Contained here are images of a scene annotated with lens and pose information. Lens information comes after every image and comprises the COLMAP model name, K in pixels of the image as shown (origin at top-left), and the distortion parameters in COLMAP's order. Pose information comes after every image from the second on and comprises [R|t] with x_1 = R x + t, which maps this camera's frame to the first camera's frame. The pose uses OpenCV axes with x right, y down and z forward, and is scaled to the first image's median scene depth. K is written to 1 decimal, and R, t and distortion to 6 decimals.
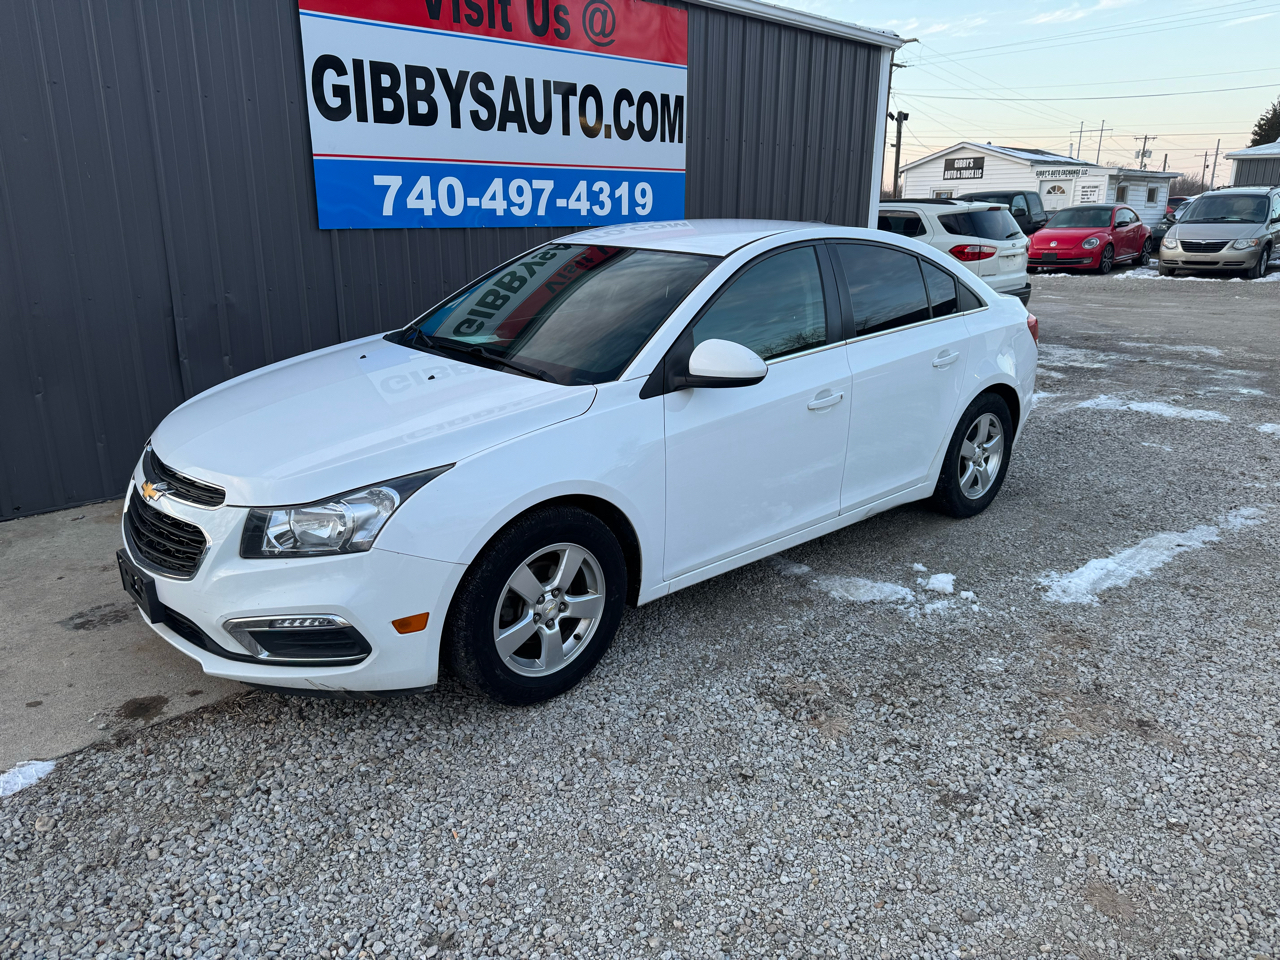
lens RADIAL K [[990.1, 0, 632.5], [0, 990.1, 461.9], [0, 0, 1]] dist [0.069330, -0.106029]
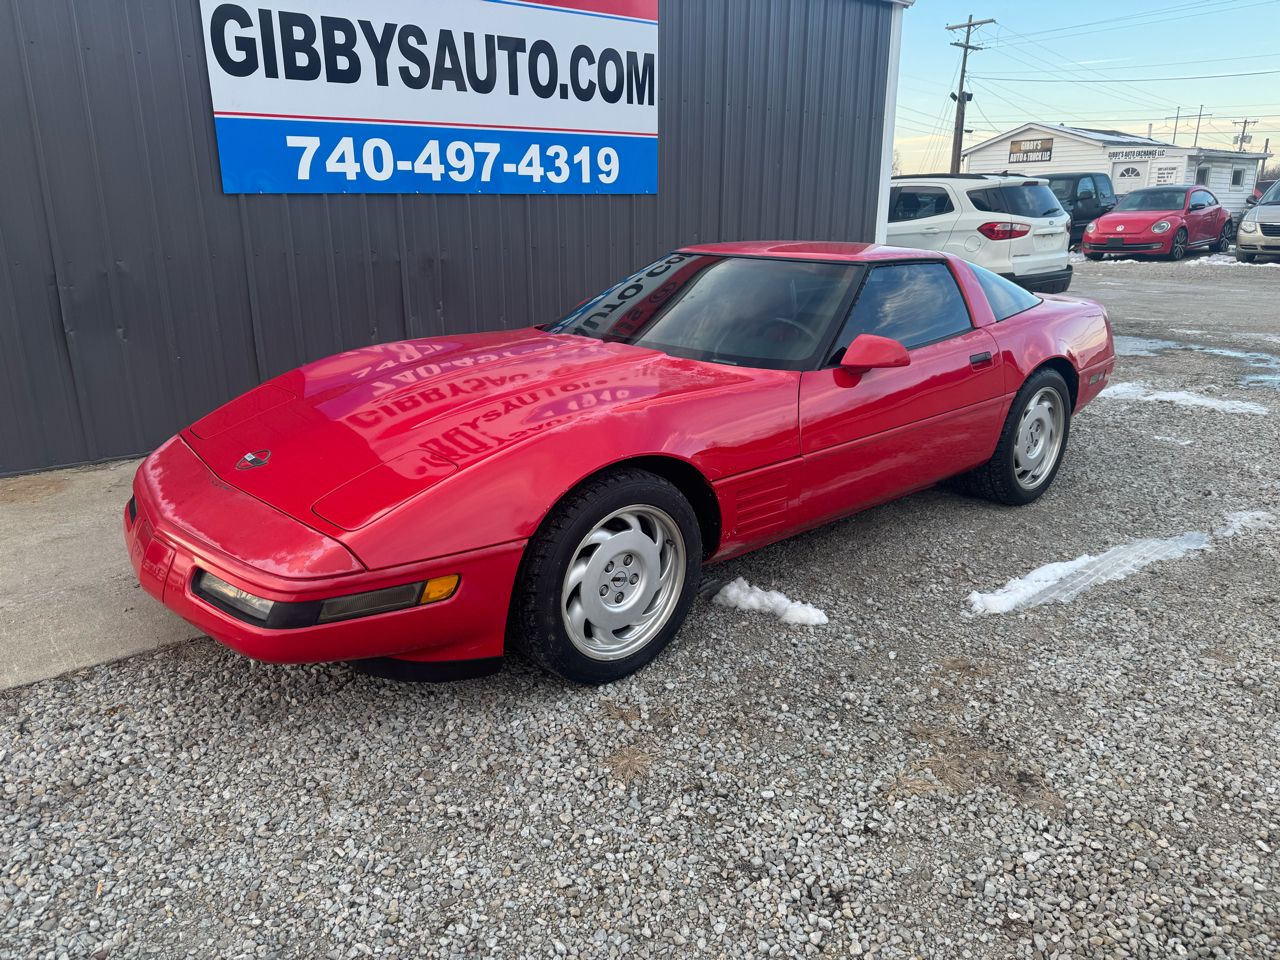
lens RADIAL K [[990.1, 0, 623.2], [0, 990.1, 458.8], [0, 0, 1]] dist [0.069330, -0.106029]
pose [[0.996354, 0.015953, -0.083808, 0.124851], [-0.015690, 0.999870, 0.003799, 0.005055], [0.083858, -0.002470, 0.996475, 0.089510]]
